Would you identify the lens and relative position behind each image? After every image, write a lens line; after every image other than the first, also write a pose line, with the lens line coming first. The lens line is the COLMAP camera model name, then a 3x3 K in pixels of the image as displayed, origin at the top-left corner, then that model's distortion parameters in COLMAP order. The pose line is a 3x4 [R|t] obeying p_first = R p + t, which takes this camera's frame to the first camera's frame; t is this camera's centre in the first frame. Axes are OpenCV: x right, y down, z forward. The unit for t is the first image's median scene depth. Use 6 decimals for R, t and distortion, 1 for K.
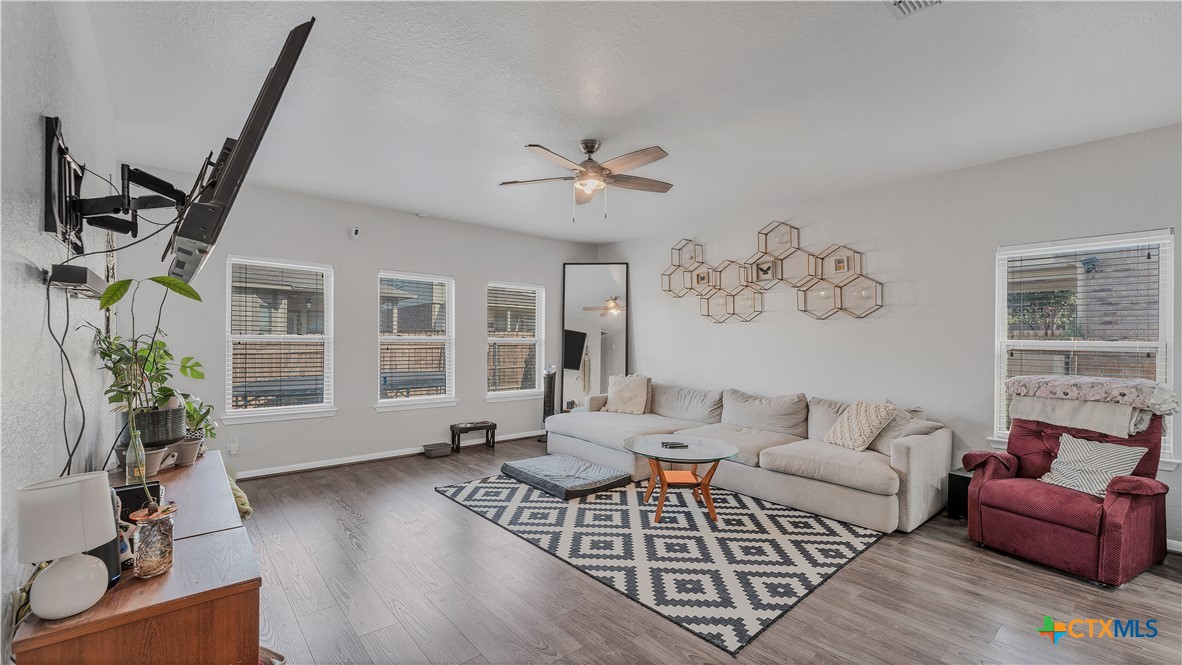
lens RADIAL K [[485.8, 0, 592.8], [0, 485.8, 340.4], [0, 0, 1]] dist [0.000269, -0.000008]
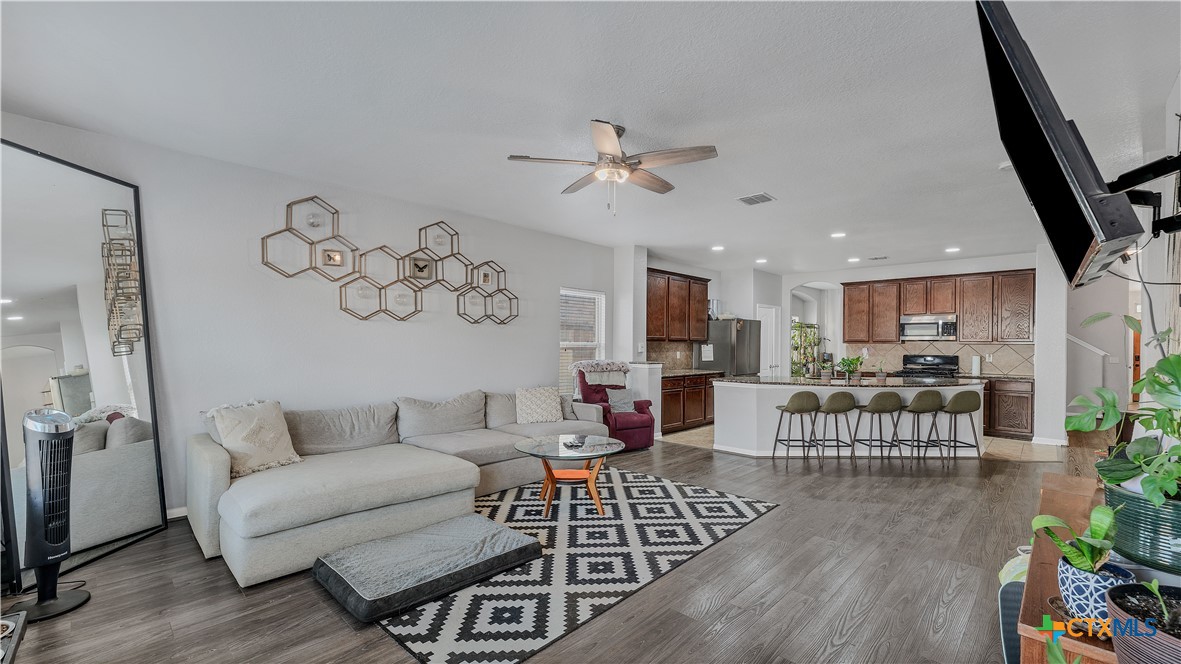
lens RADIAL K [[485.3, 0, 593.2], [0, 485.3, 340.5], [0, 0, 1]] dist [0.000269, -0.000008]
pose [[-0.099153, -0.001684, 0.995071, -0.835203], [-0.005285, 0.999985, 0.001165, -0.007056], [-0.995058, -0.005144, -0.099161, 1.023809]]
